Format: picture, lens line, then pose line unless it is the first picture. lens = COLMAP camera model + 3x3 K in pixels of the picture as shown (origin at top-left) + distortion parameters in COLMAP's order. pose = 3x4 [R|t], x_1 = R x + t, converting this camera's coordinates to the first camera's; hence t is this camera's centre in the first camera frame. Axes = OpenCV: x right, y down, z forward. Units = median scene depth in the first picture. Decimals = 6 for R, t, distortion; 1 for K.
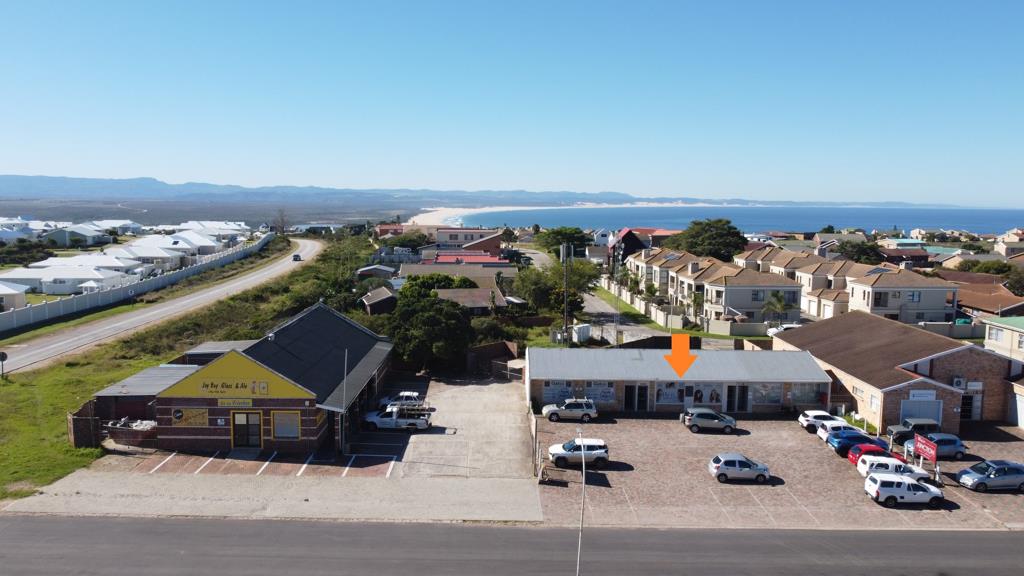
lens RADIAL K [[765.9, 0, 510.8], [0, 765.9, 285.6], [0, 0, 1]] dist [-0.003473, 0.000962]
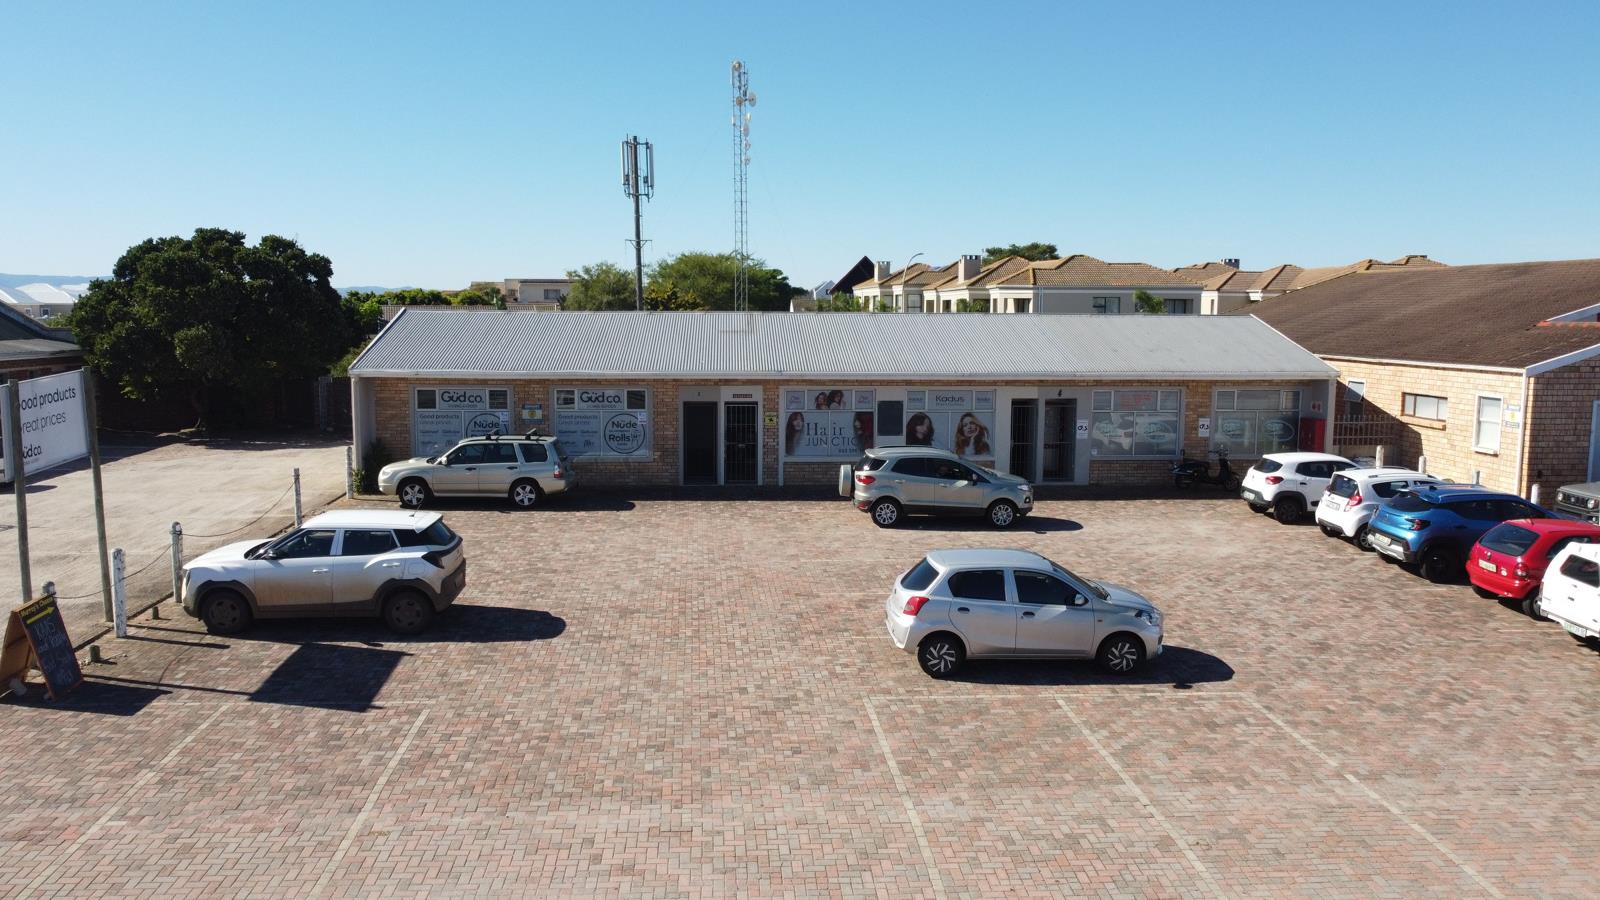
lens RADIAL K [[1196.8, 0, 793.0], [0, 1196.8, 447.9], [0, 0, 1]] dist [-0.003473, 0.000962]
pose [[0.998428, -0.013109, 0.054502, 0.173353], [0.012772, 0.999897, 0.006516, 0.152192], [-0.054582, -0.005809, 0.998492, 0.535823]]
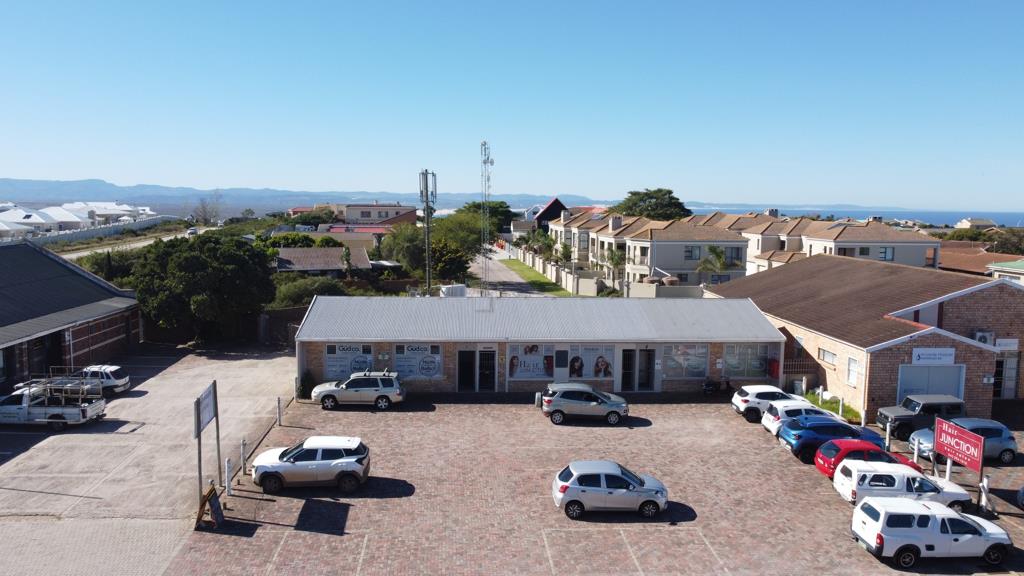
lens RADIAL K [[765.9, 0, 507.9], [0, 765.9, 284.9], [0, 0, 1]] dist [-0.003473, 0.000962]
pose [[0.998765, -0.005975, 0.049315, 0.165122], [0.006172, 0.999974, -0.003842, 0.082784], [-0.049291, 0.004141, 0.998776, 0.392974]]
